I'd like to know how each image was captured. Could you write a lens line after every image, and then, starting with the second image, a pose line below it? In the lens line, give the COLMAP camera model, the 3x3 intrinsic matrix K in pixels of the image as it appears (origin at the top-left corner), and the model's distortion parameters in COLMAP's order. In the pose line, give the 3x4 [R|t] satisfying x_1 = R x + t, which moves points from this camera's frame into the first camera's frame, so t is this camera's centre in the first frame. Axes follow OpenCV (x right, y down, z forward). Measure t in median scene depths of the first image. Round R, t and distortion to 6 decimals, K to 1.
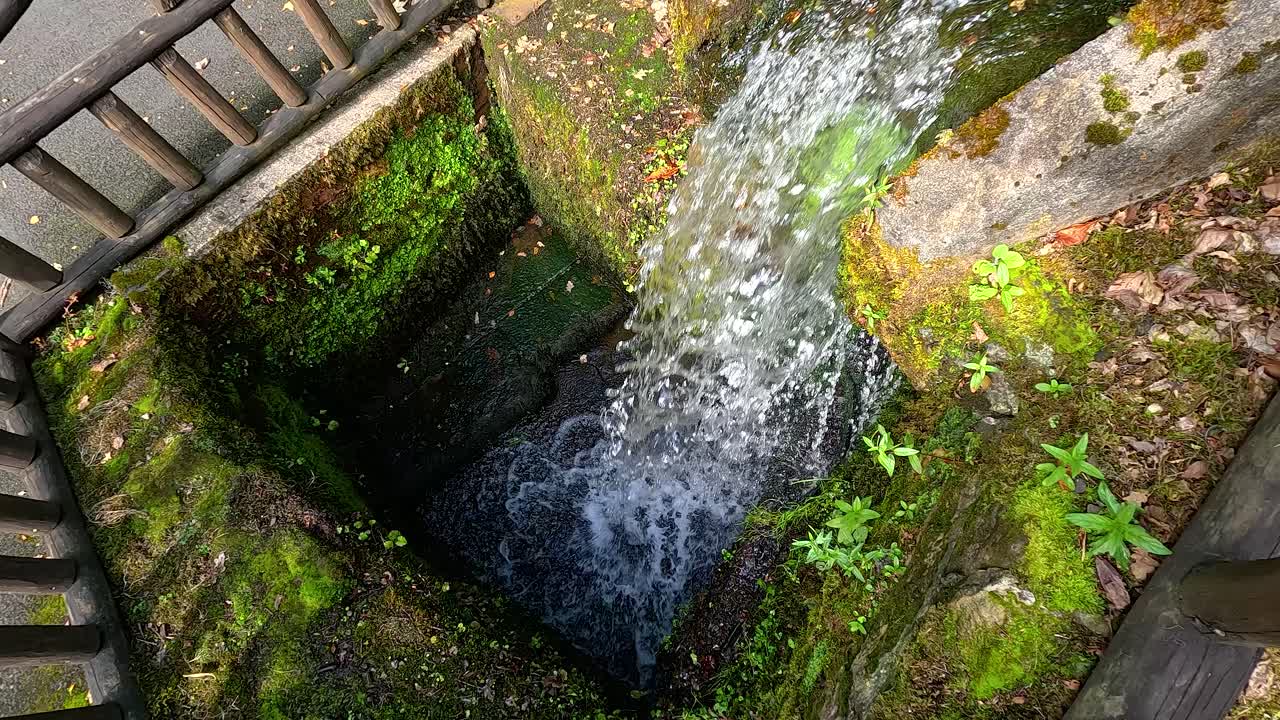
lens RADIAL K [[663.8, 0, 636.0], [0, 663.8, 358.7], [0, 0, 1]] dist [0.003113, 0.001107]
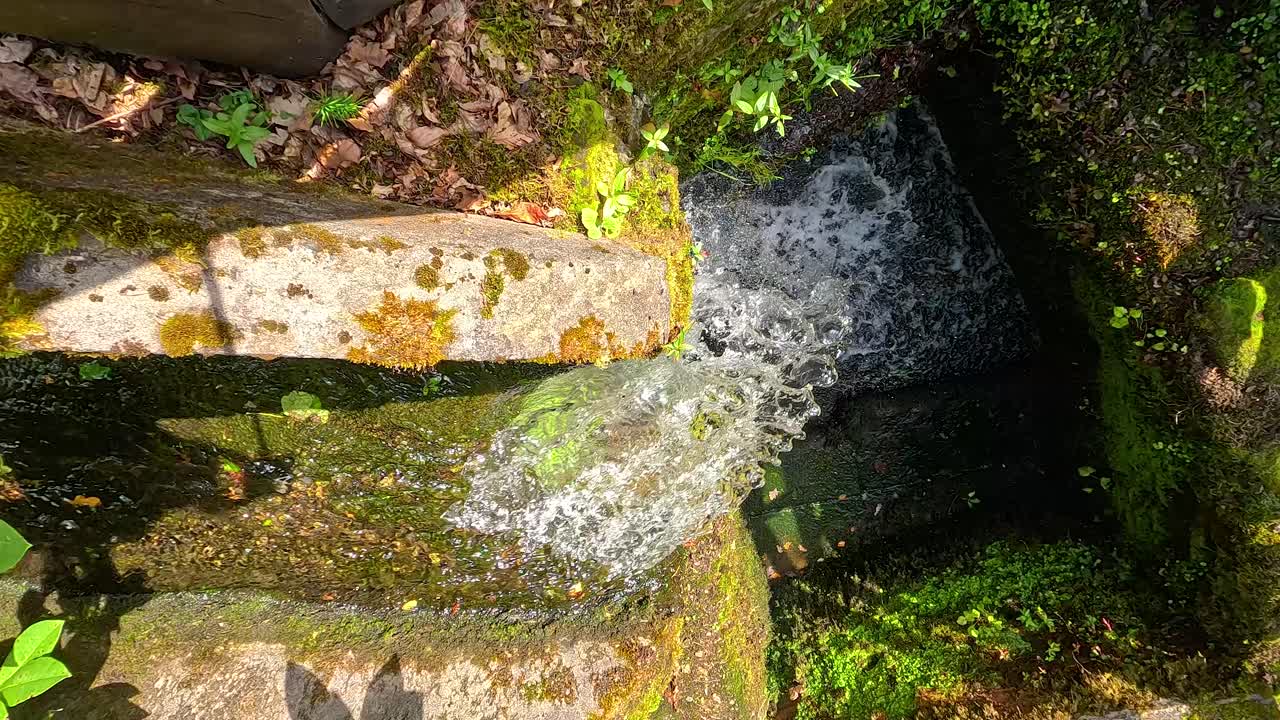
lens RADIAL K [[663.8, 0, 609.0], [0, 663.8, 378.8], [0, 0, 1]] dist [0.003113, 0.001107]
pose [[-0.890186, -0.449506, 0.074254, 0.209187], [0.453751, -0.889382, 0.055758, -0.223385], [0.040976, 0.083327, 0.995679, 0.042666]]
